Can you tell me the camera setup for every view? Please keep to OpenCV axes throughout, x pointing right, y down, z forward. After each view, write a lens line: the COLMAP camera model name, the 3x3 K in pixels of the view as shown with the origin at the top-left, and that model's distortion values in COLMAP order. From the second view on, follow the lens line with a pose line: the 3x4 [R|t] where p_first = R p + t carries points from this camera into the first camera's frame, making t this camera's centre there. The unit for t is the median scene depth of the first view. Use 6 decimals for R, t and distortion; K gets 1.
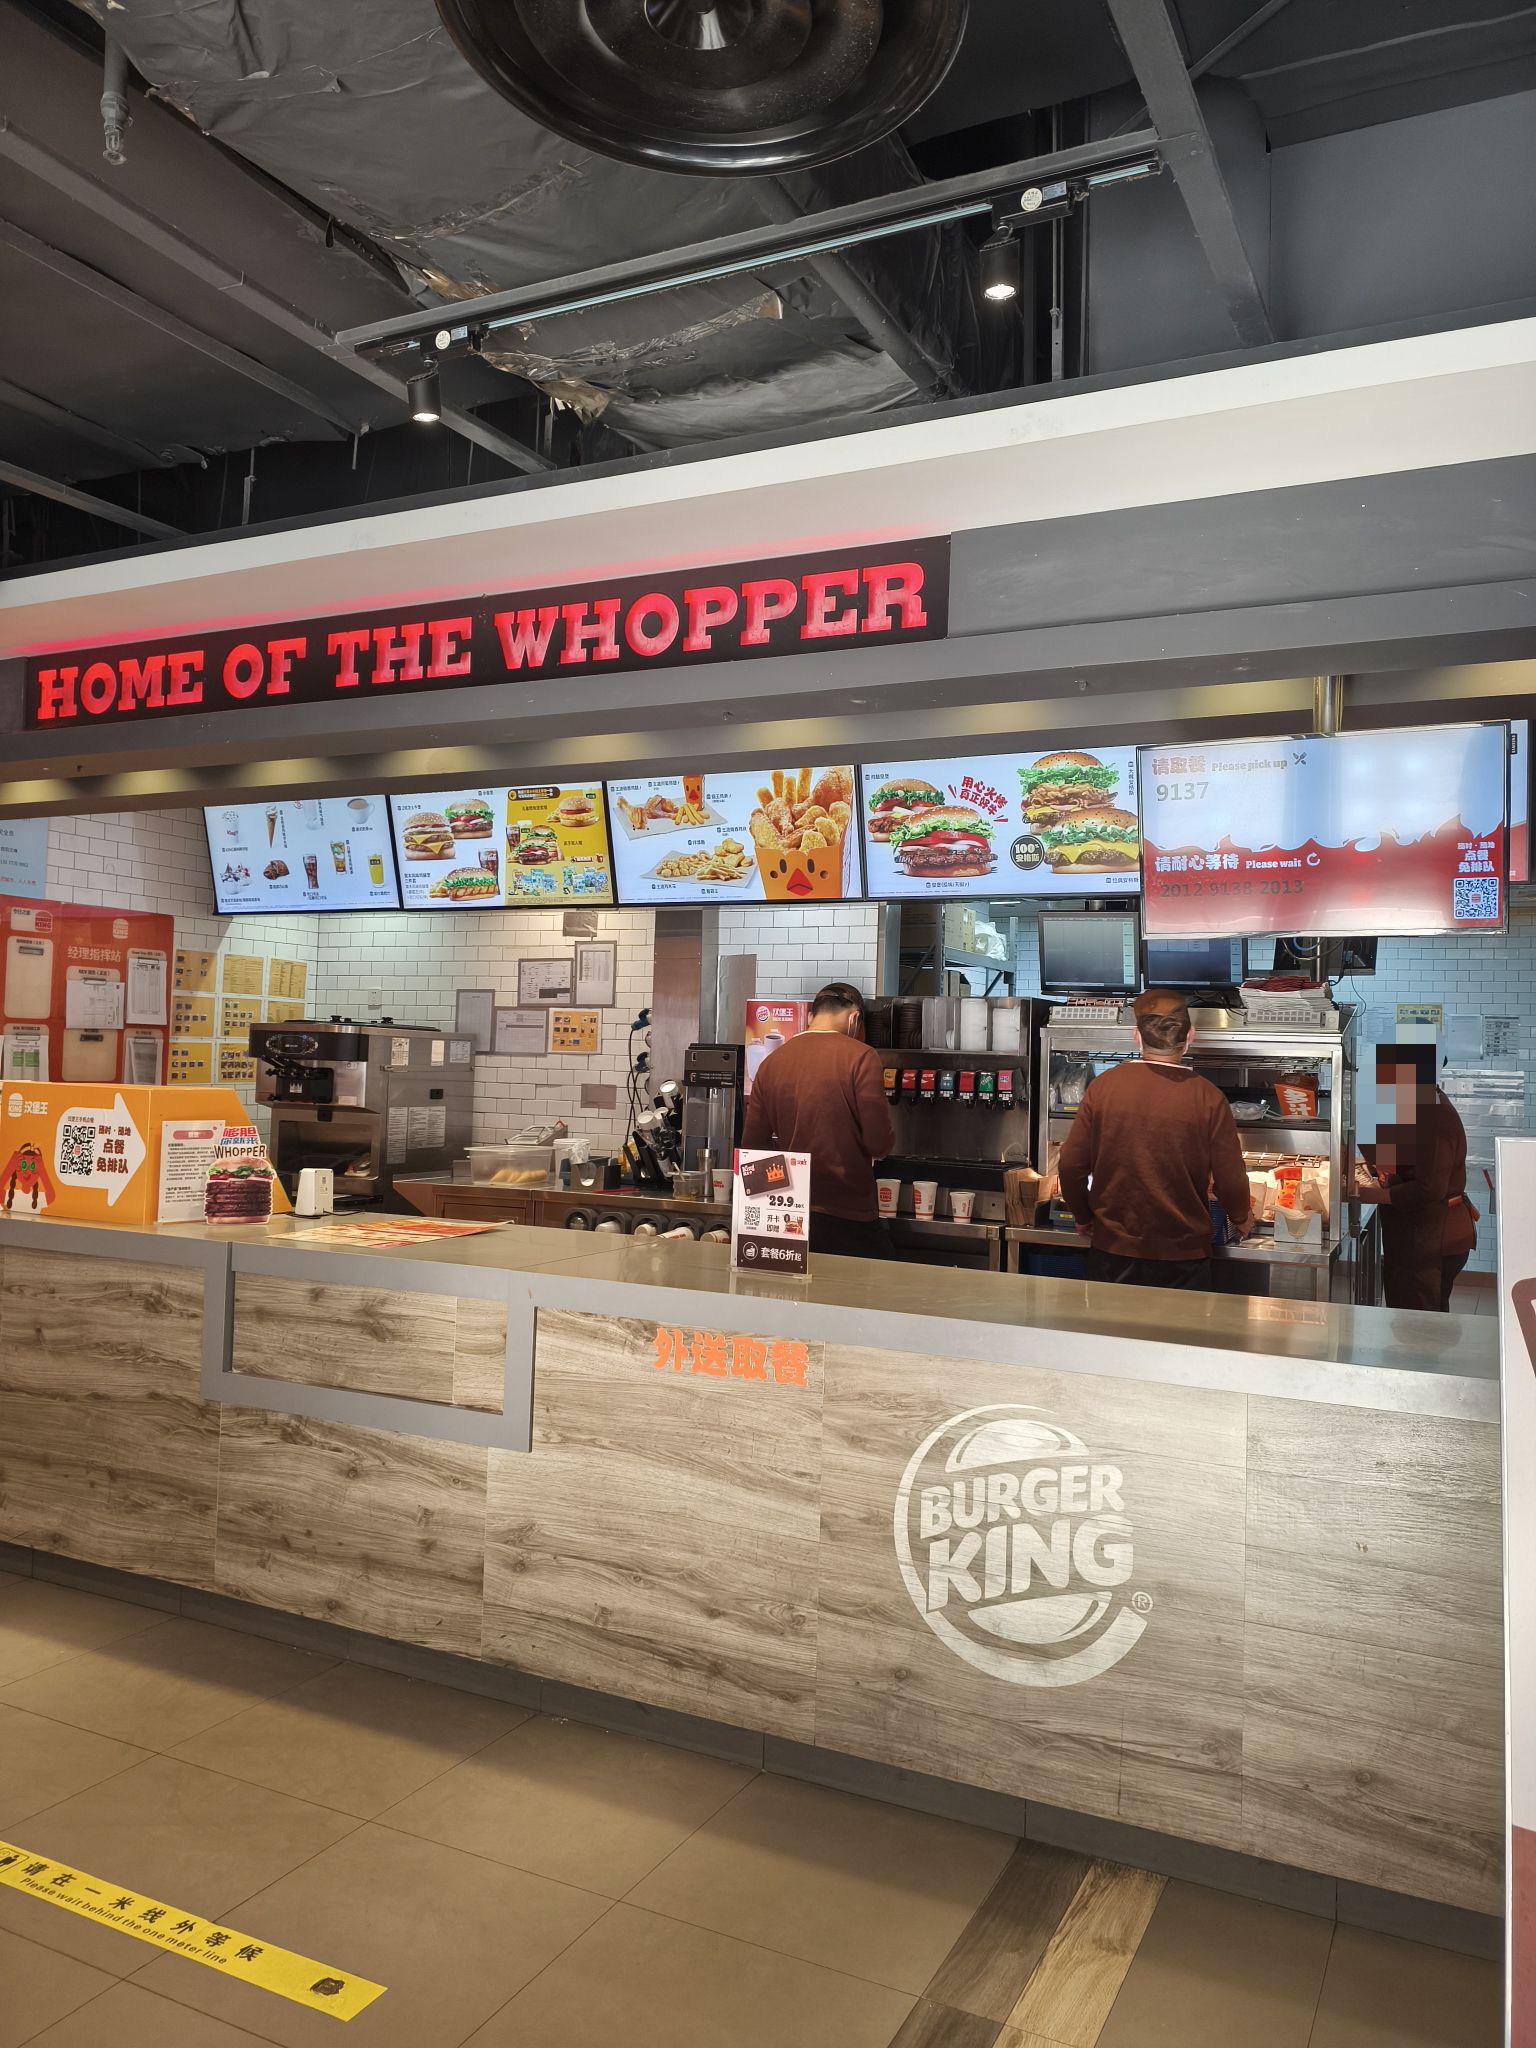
lens RADIAL K [[1510.9, 0, 769.4], [0, 1510.9, 1011.3], [0, 0, 1]] dist [0.014309, 0.001435]
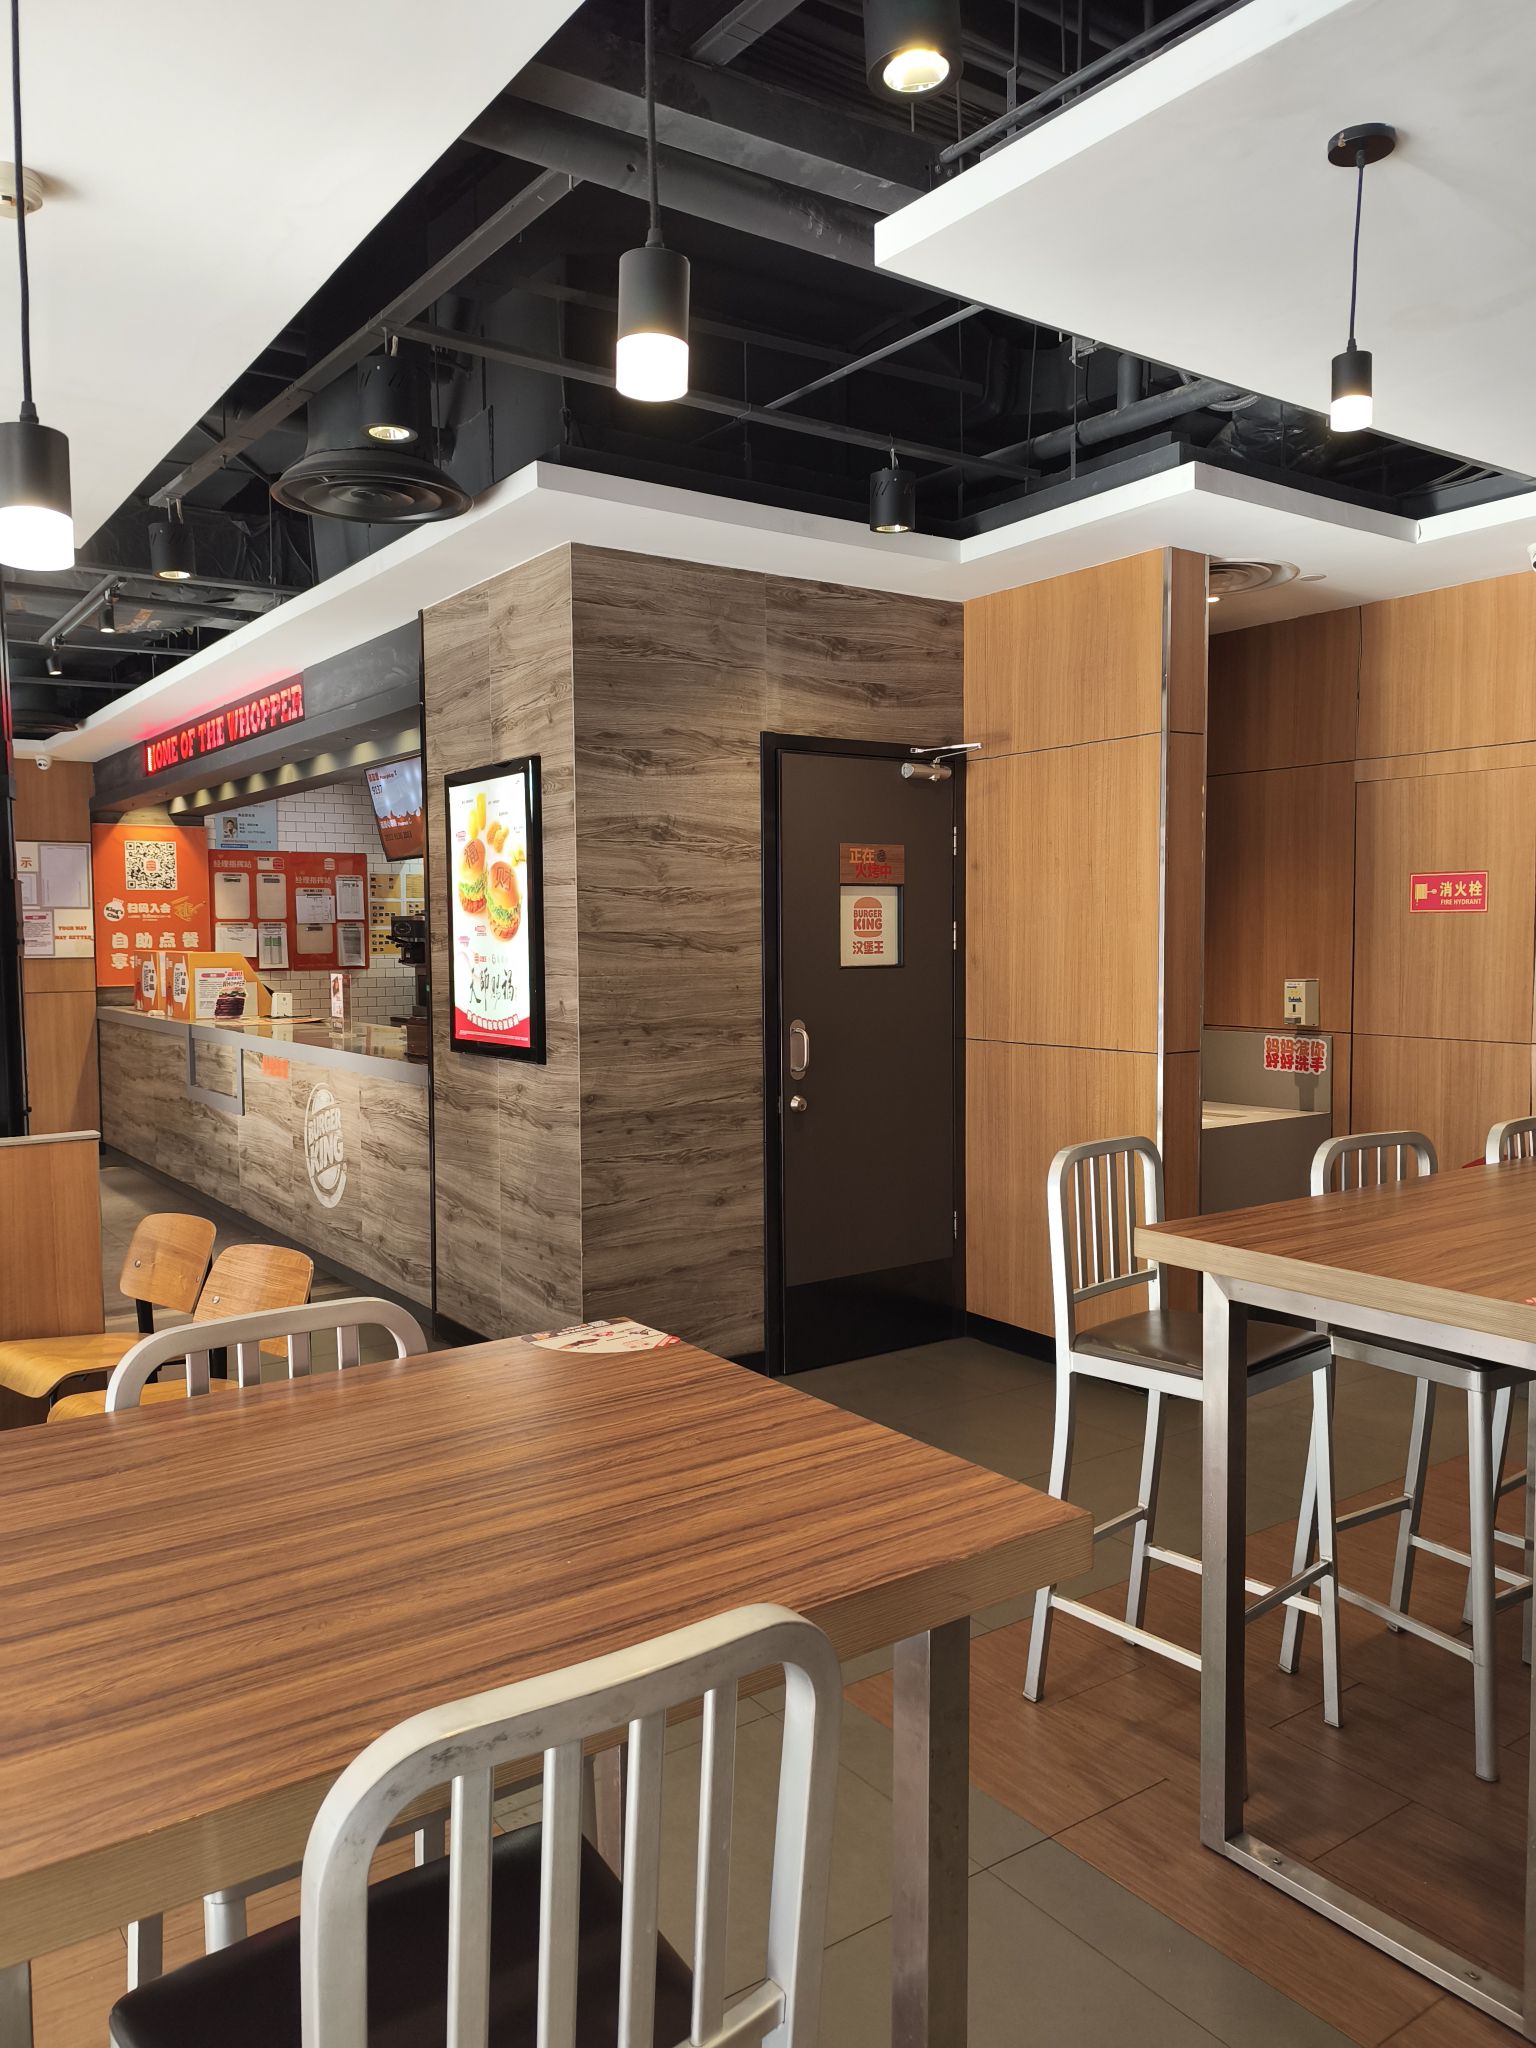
lens RADIAL K [[1506.0, 0, 767.2], [0, 1506.0, 1026.1], [0, 0, 1]] dist [0.000759, 0.000004]
pose [[0.879457, -0.005977, -0.475940, 1.229477], [0.048605, 0.995822, 0.077309, 0.030465], [0.473489, -0.091124, 0.876073, -0.409464]]
